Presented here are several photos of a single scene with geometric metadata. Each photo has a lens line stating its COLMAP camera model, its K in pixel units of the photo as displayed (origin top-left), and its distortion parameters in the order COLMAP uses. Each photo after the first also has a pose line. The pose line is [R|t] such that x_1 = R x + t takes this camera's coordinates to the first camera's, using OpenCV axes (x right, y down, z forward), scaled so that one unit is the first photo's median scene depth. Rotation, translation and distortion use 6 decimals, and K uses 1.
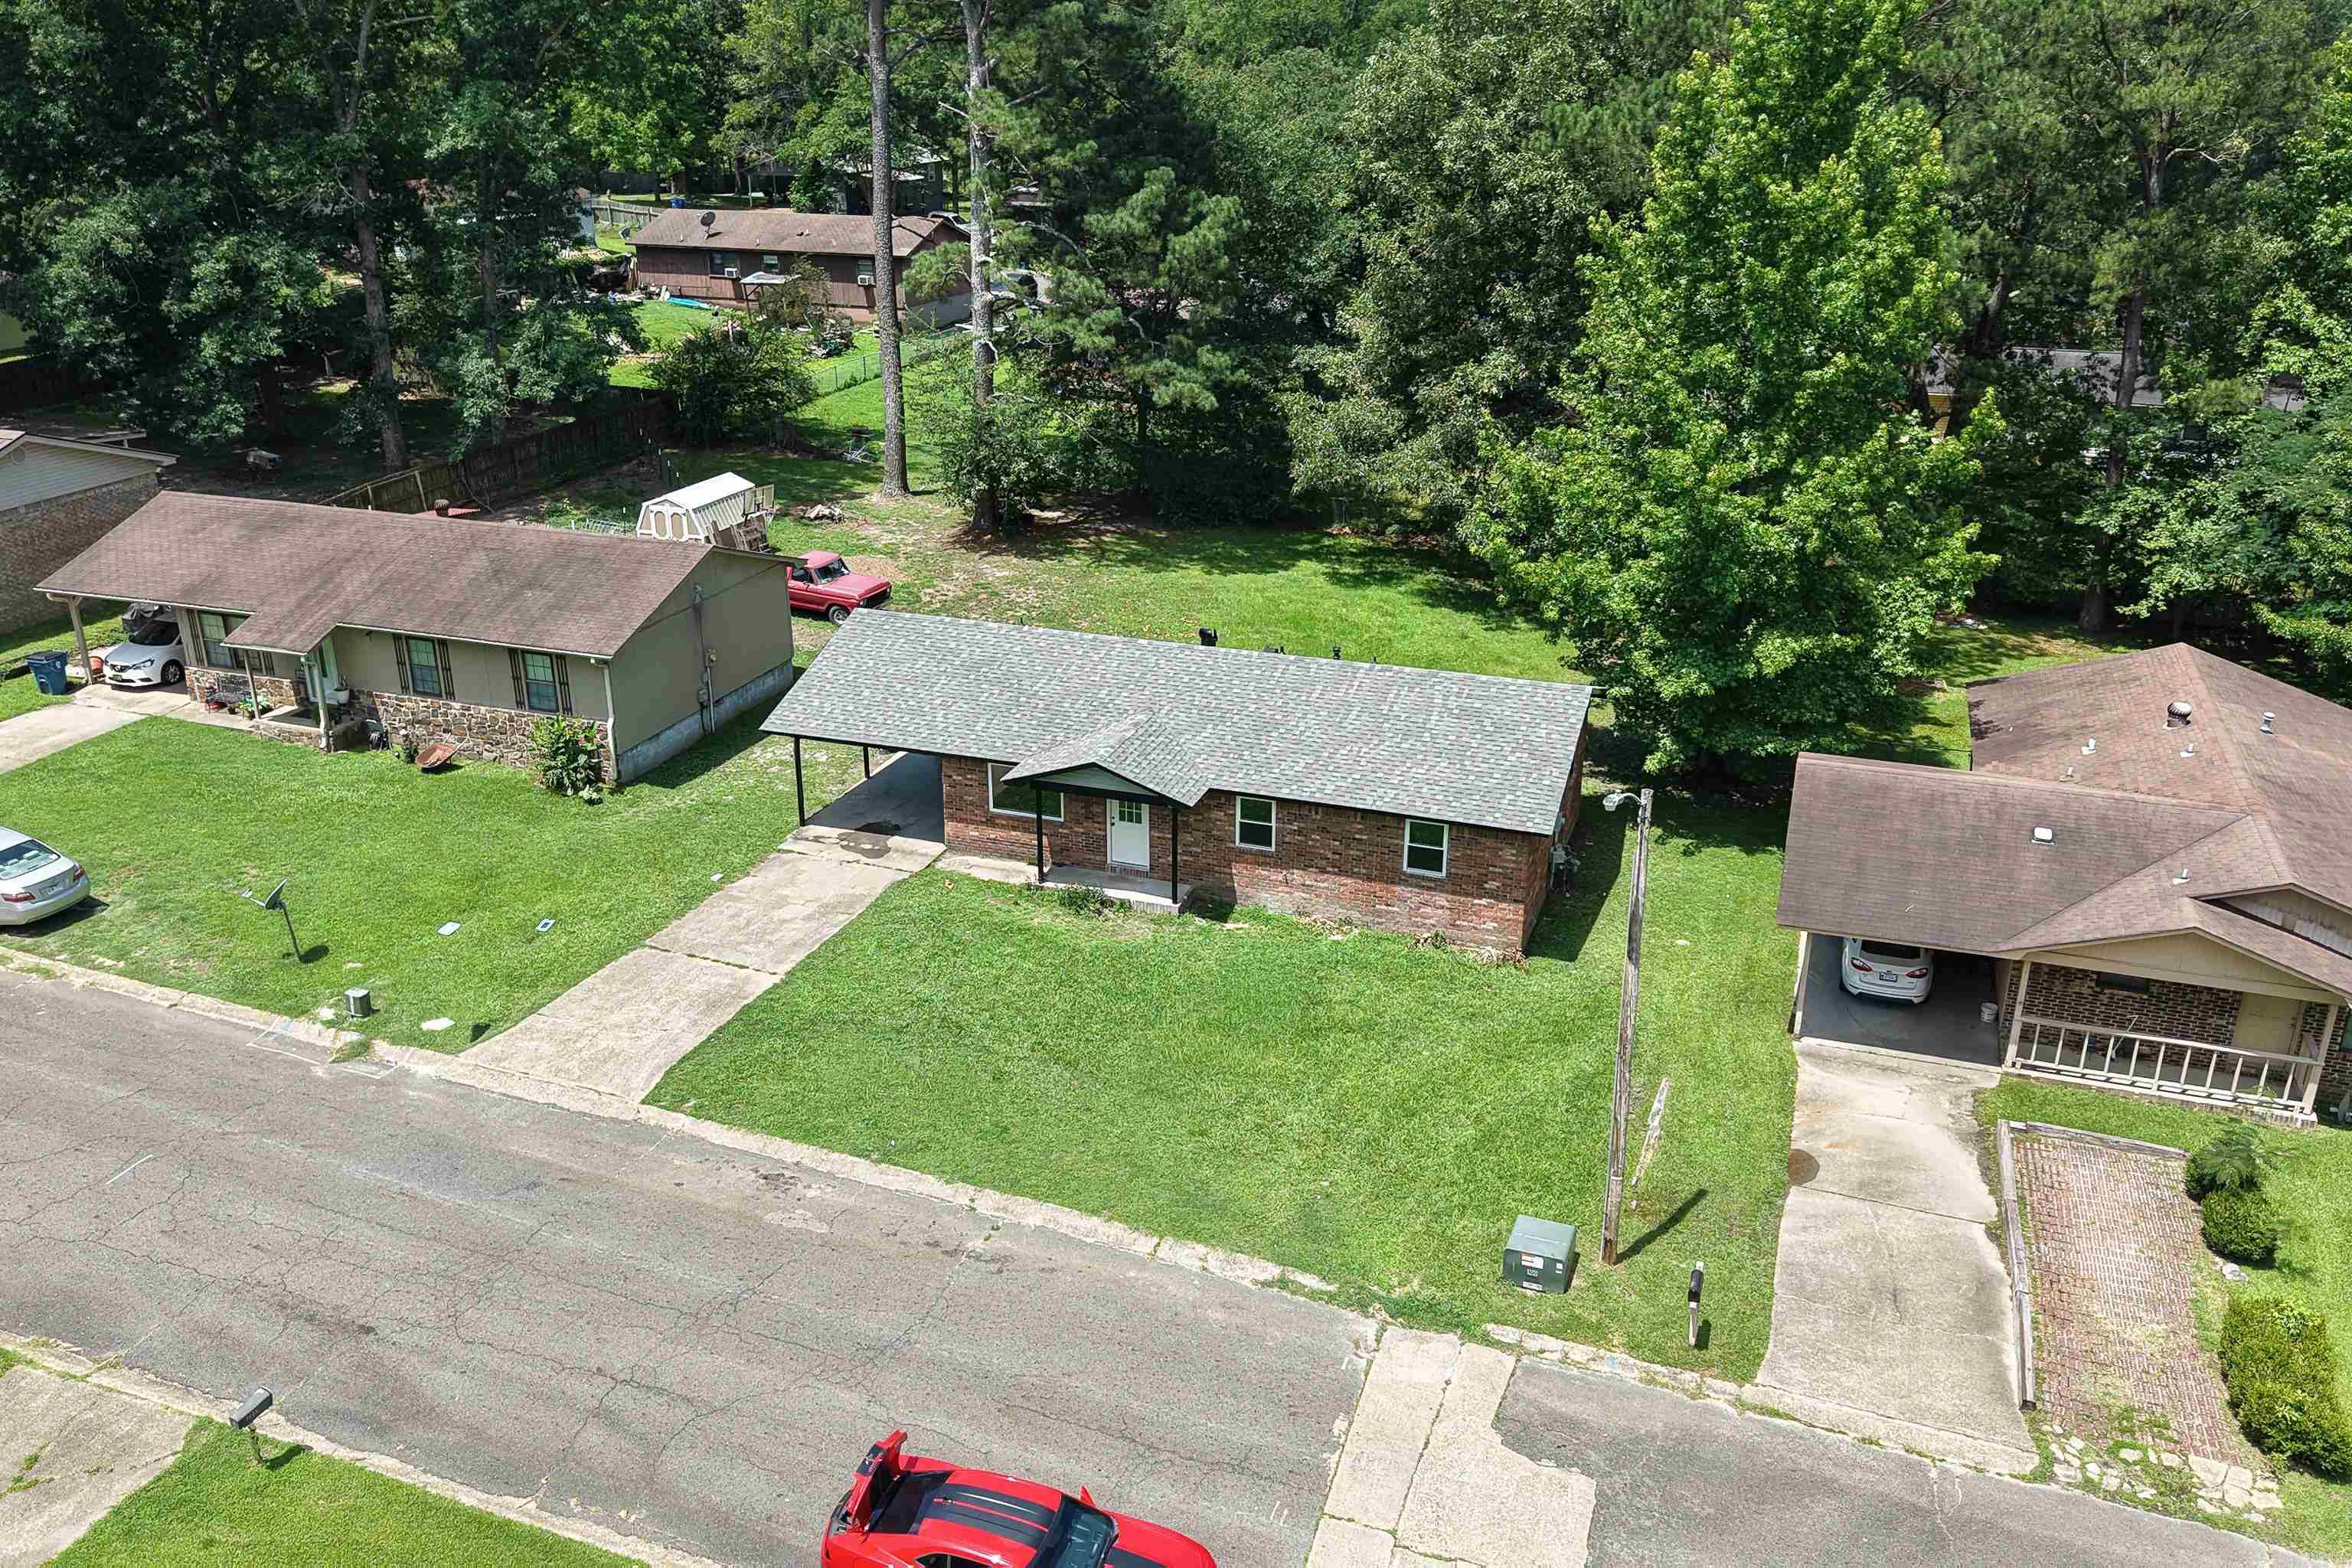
lens RADIAL K [[1841.9, 0, 1176.0], [0, 1841.9, 784.0], [0, 0, 1]] dist [0.064552, -0.096998]
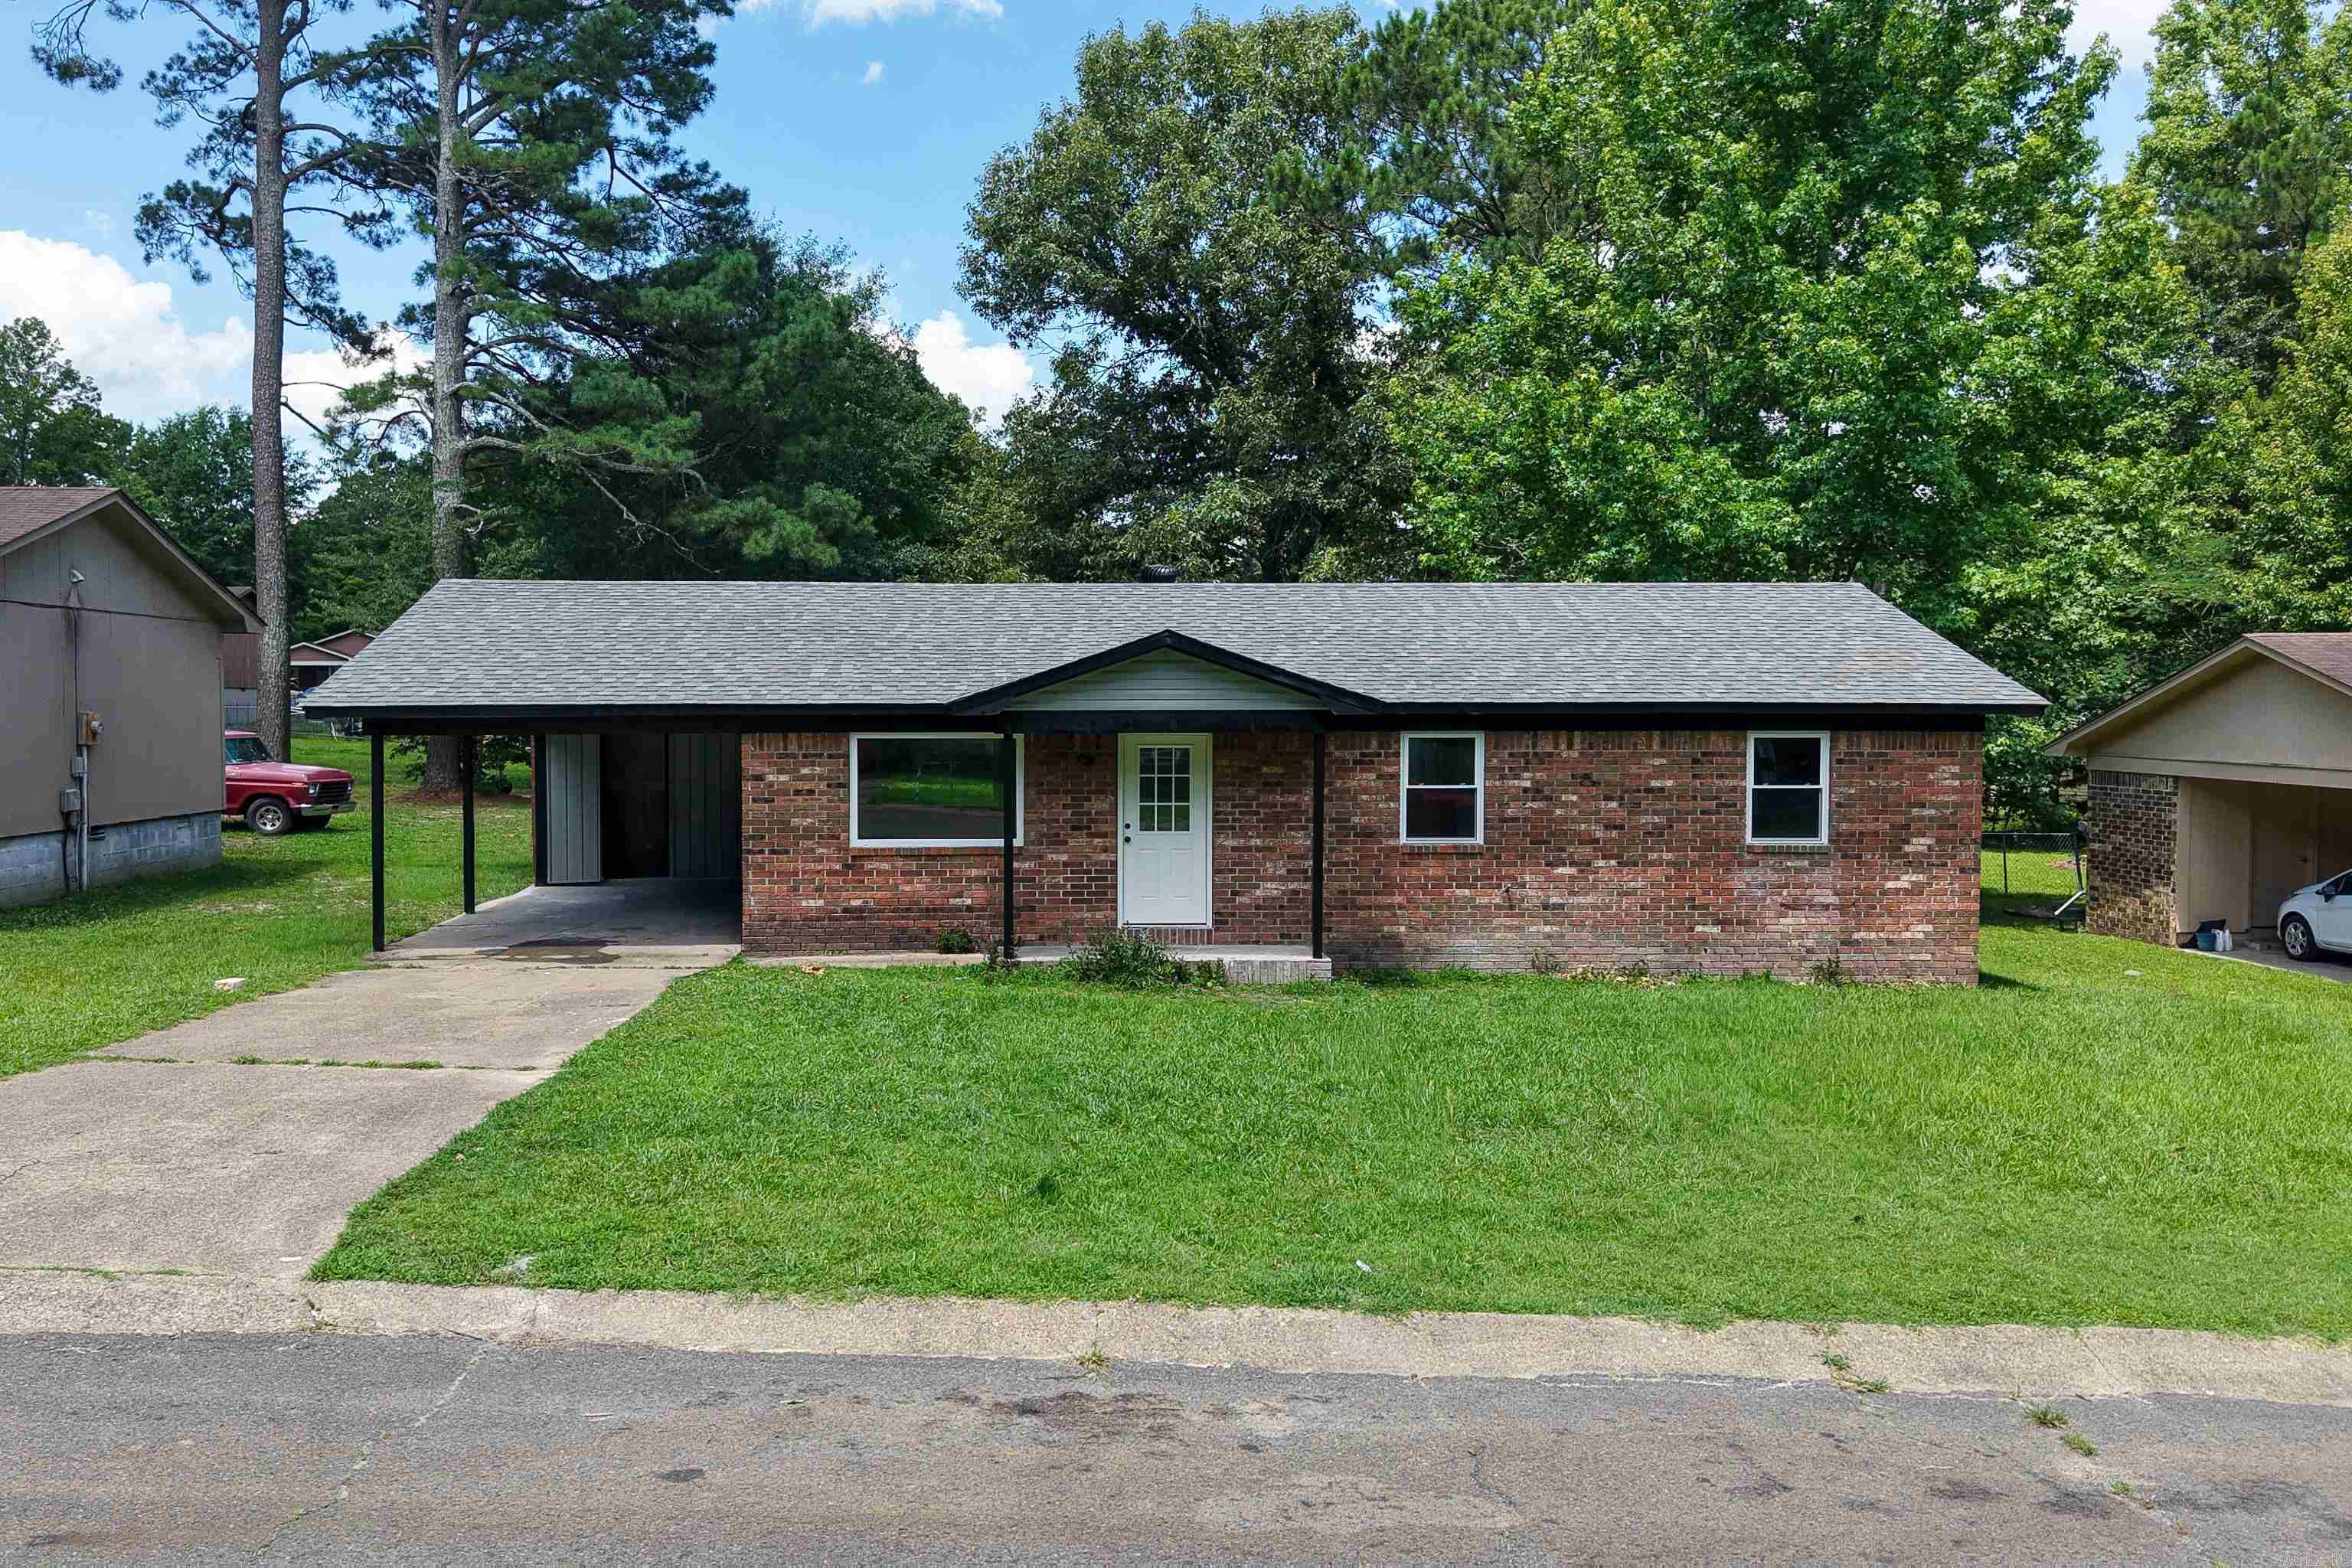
lens RADIAL K [[1866.6, 0, 1107.0], [0, 1866.6, 776.7], [0, 0, 1]] dist [0.012215, -0.007081]
pose [[0.927503, -0.013981, 0.373553, -0.263359], [0.139819, 0.939742, -0.311987, 0.187601], [-0.346681, 0.341599, 0.873569, 0.678072]]
